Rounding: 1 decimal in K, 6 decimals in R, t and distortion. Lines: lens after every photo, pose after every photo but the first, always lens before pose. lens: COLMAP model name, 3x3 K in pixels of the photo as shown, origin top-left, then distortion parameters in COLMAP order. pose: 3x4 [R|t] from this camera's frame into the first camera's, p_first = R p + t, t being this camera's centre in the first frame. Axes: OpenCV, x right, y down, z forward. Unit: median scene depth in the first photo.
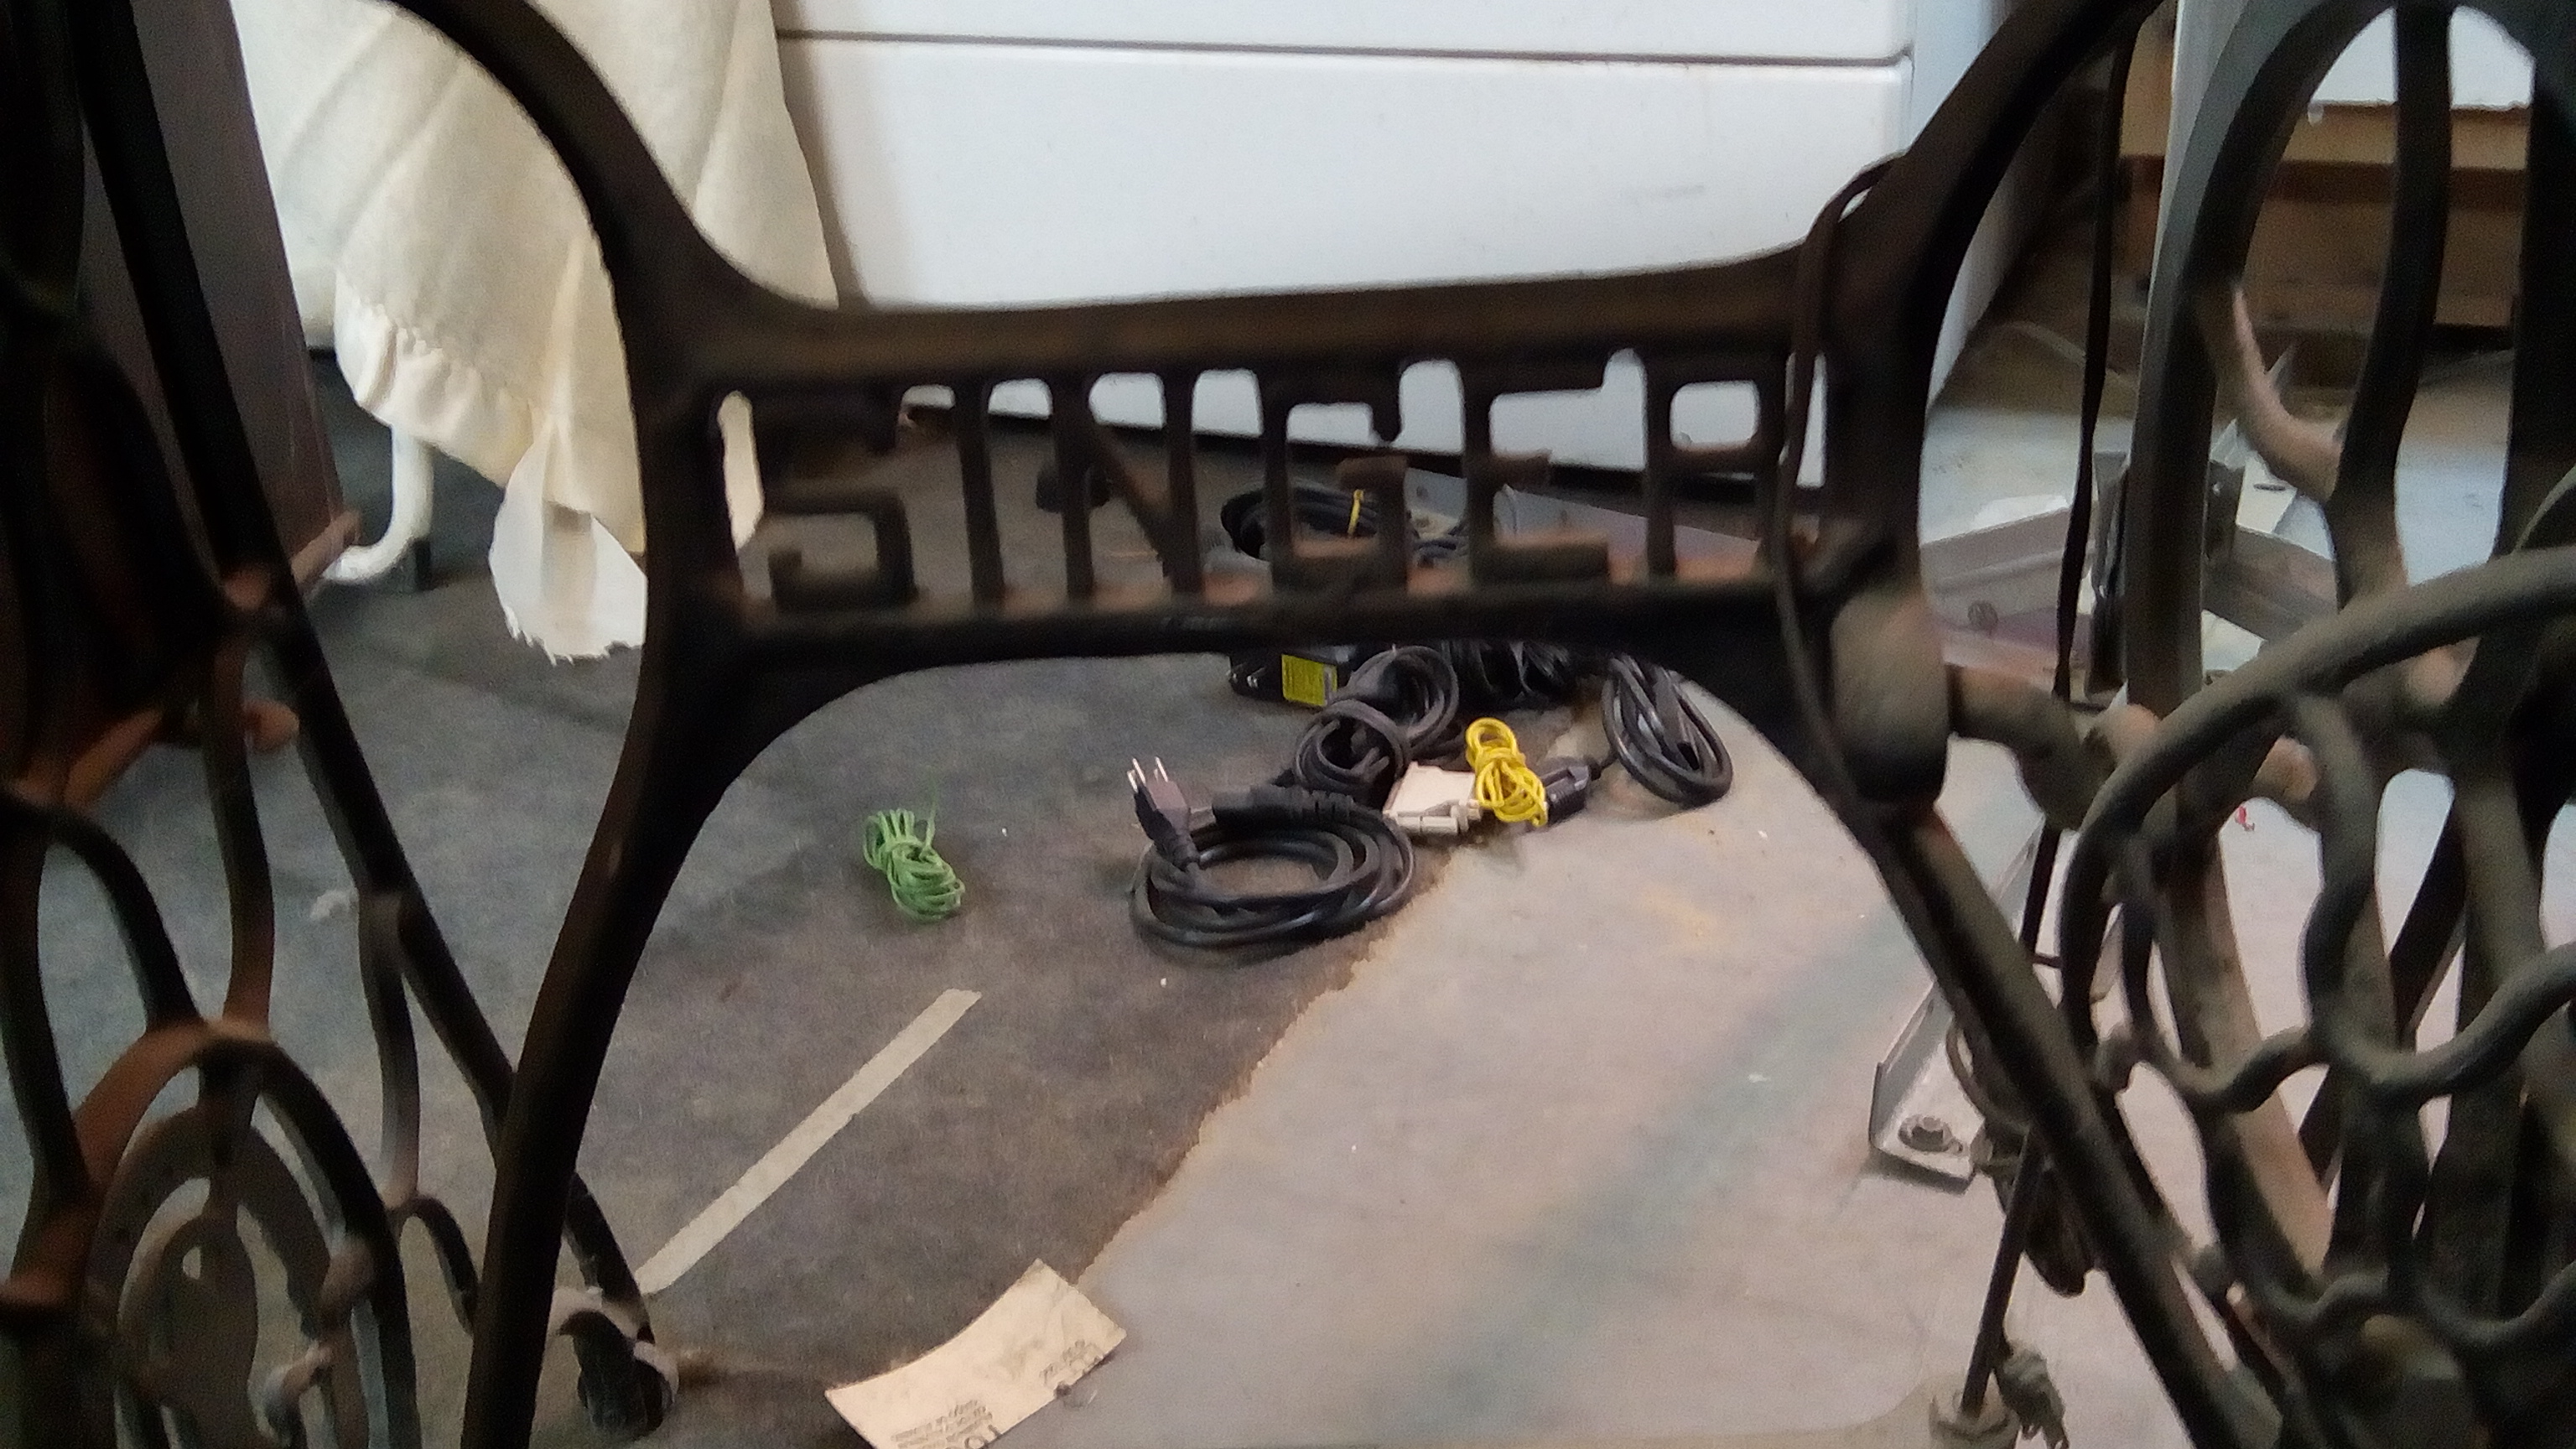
lens RADIAL K [[2423.6, 0, 1288.0], [0, 2423.6, 724.5], [0, 0, 1]] dist [0.081269, -0.000834]
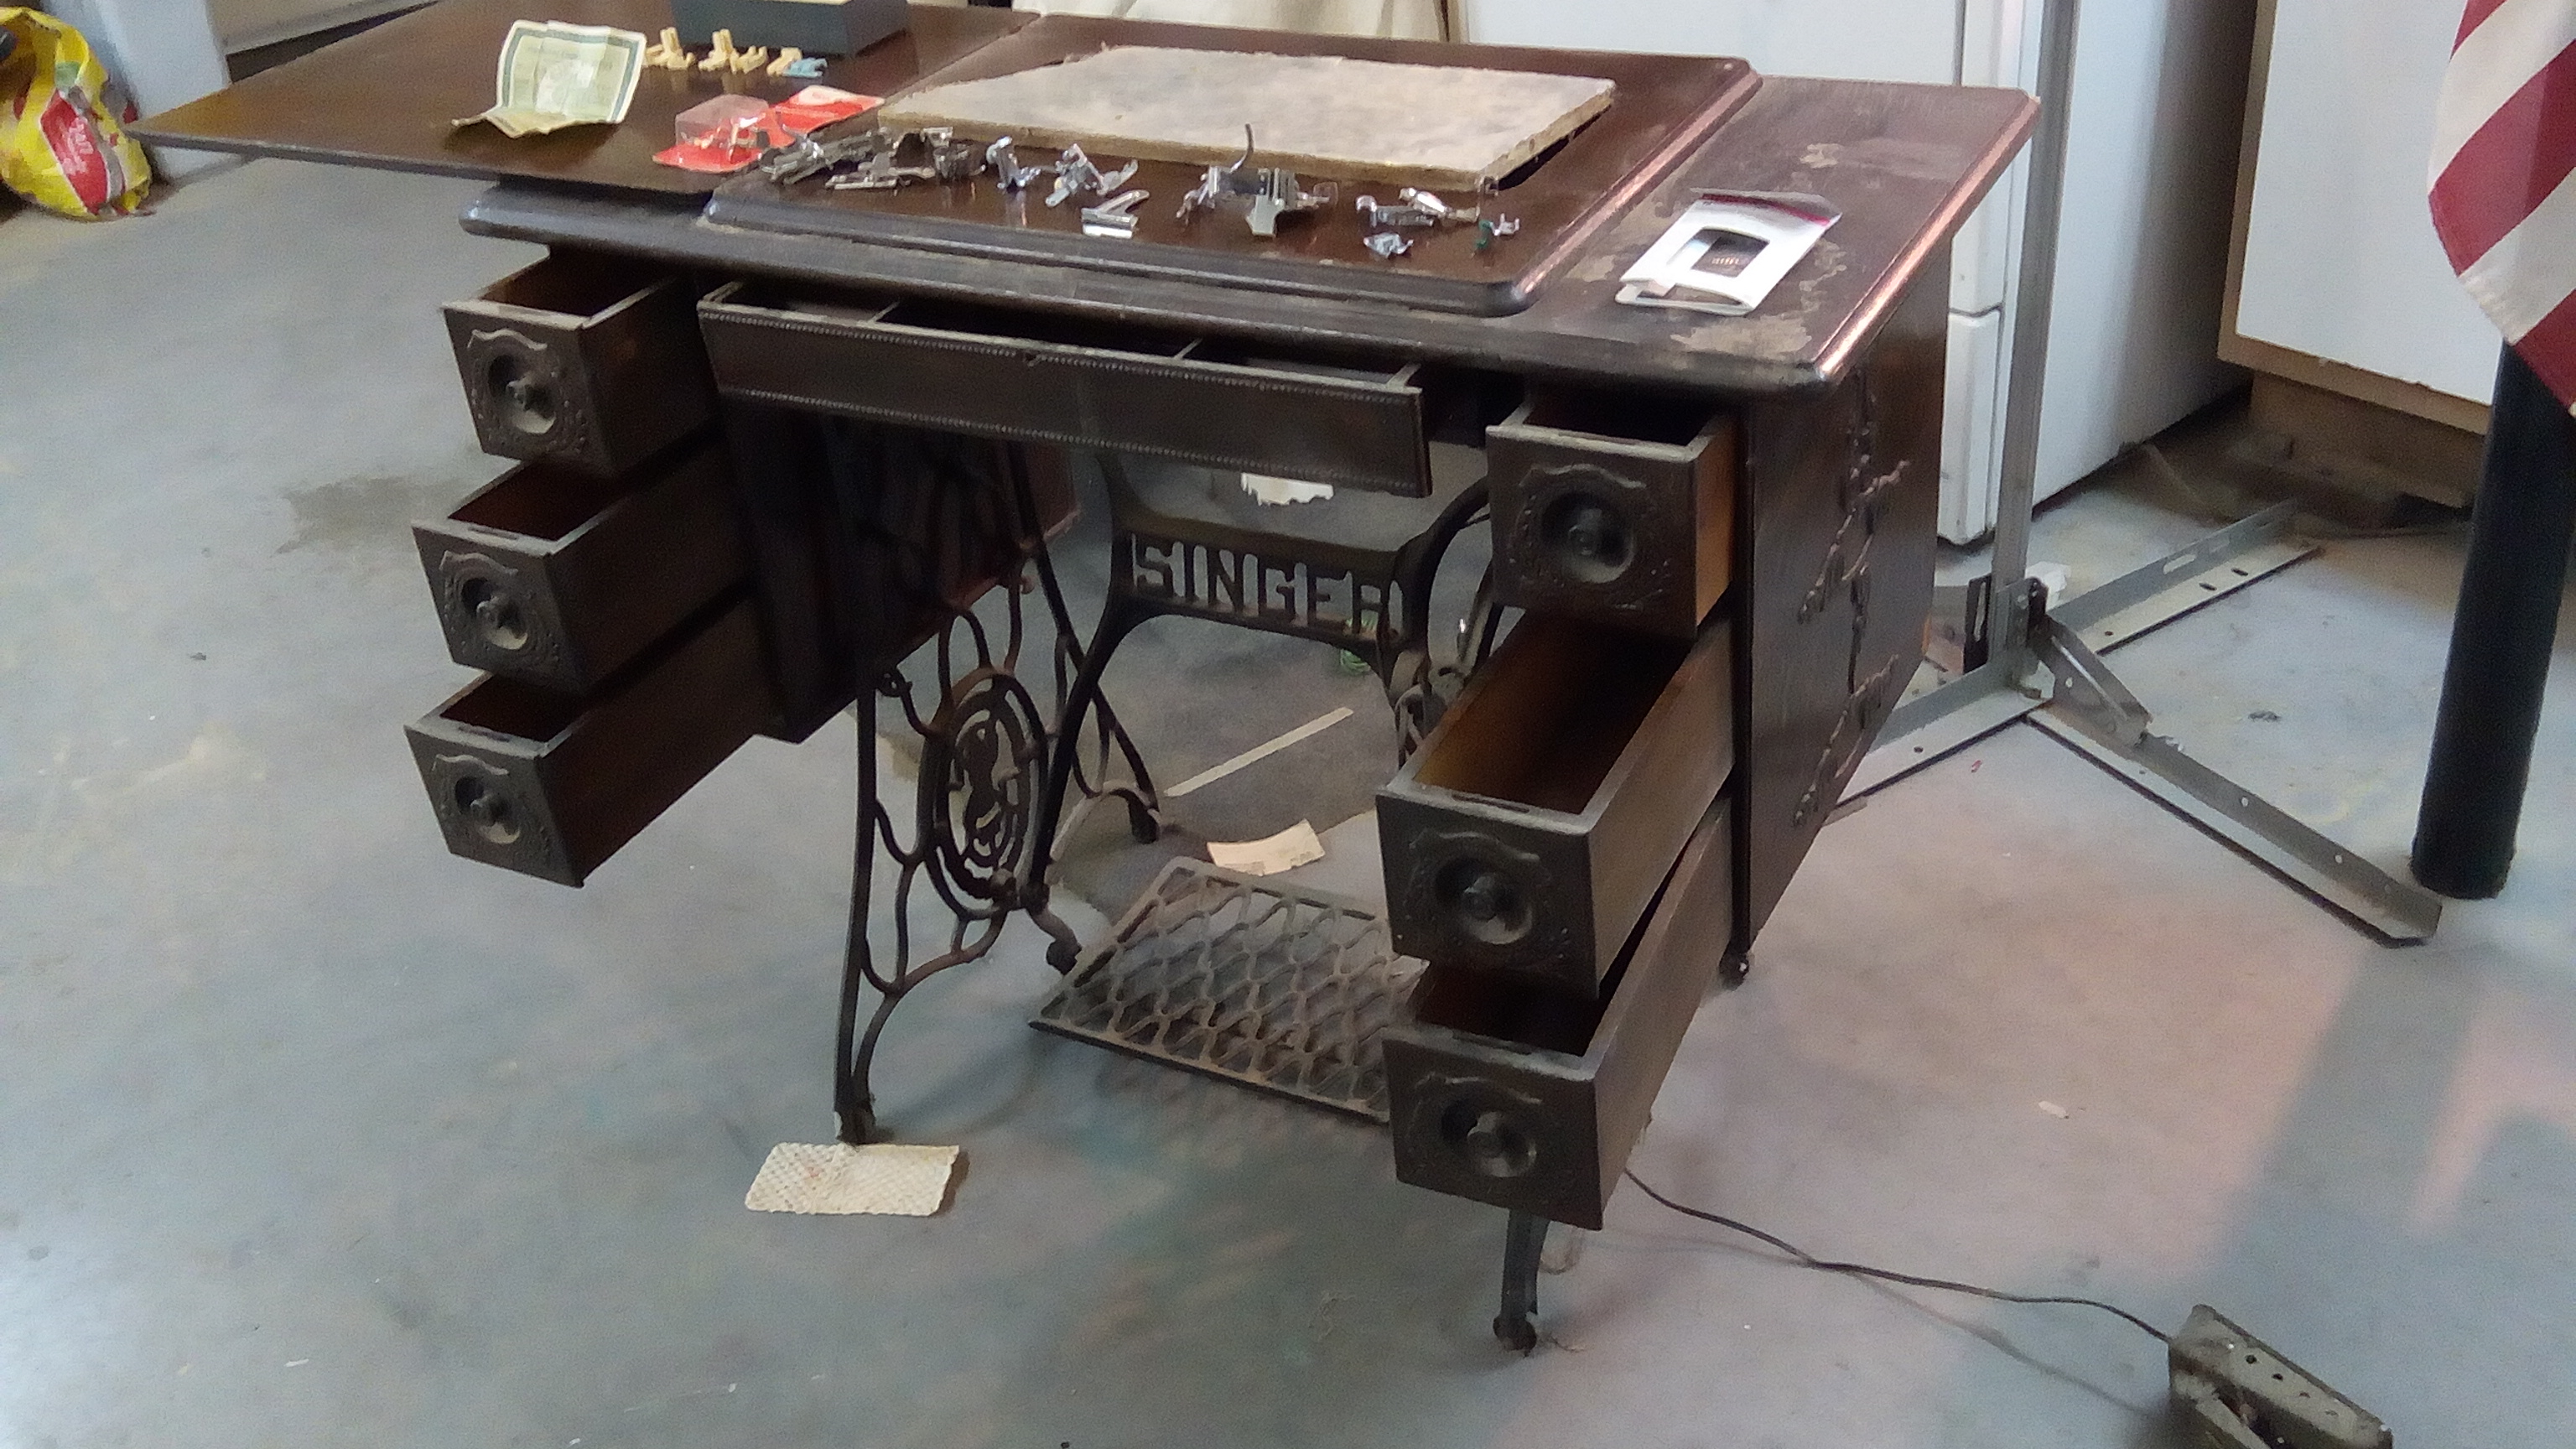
lens RADIAL K [[2423.6, 0, 1288.0], [0, 2423.6, 724.5], [0, 0, 1]] dist [0.081269, -0.000834]
pose [[0.895071, 0.222895, -0.386220, 1.232057], [-0.171243, 0.971513, 0.163821, -0.419137], [0.411733, -0.080494, 0.907743, -1.885771]]
